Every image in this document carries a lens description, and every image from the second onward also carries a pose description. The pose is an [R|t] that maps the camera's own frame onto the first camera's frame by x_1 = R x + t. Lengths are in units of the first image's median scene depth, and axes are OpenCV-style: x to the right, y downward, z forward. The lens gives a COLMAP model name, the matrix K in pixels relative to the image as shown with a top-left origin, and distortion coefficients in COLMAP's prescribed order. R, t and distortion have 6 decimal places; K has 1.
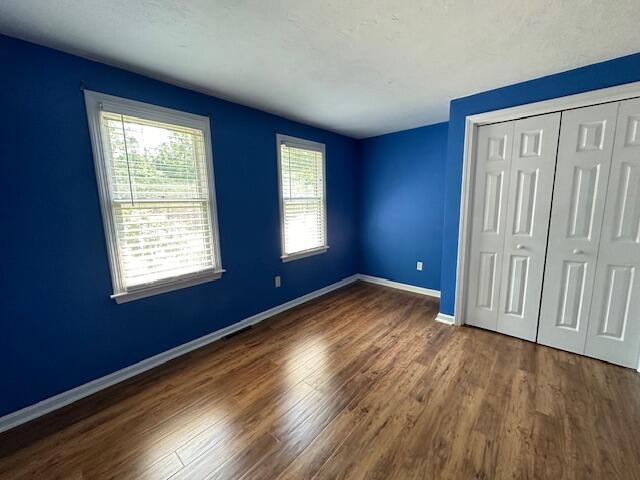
lens RADIAL K [[254.6, 0, 319.8], [0, 254.6, 239.9], [0, 0, 1]] dist [-0.003174, 0.000745]
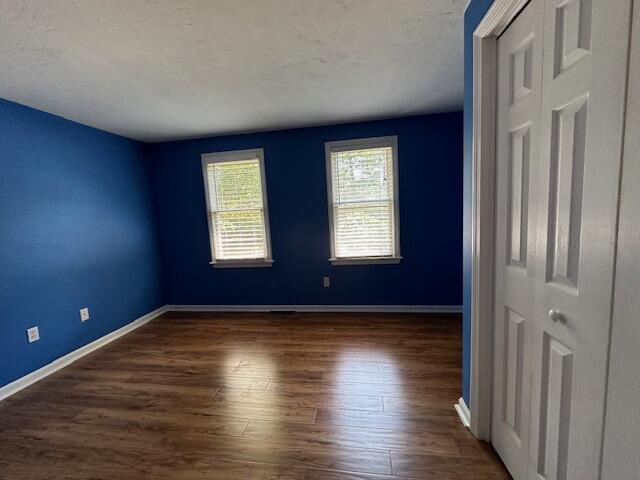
lens RADIAL K [[254.6, 0, 319.1], [0, 254.6, 239.0], [0, 0, 1]] dist [-0.003174, 0.000745]
pose [[0.551604, 0.078882, -0.830368, 0.734130], [-0.084089, 0.995705, 0.038729, -0.056733], [0.829857, 0.048461, 0.555868, 0.408424]]
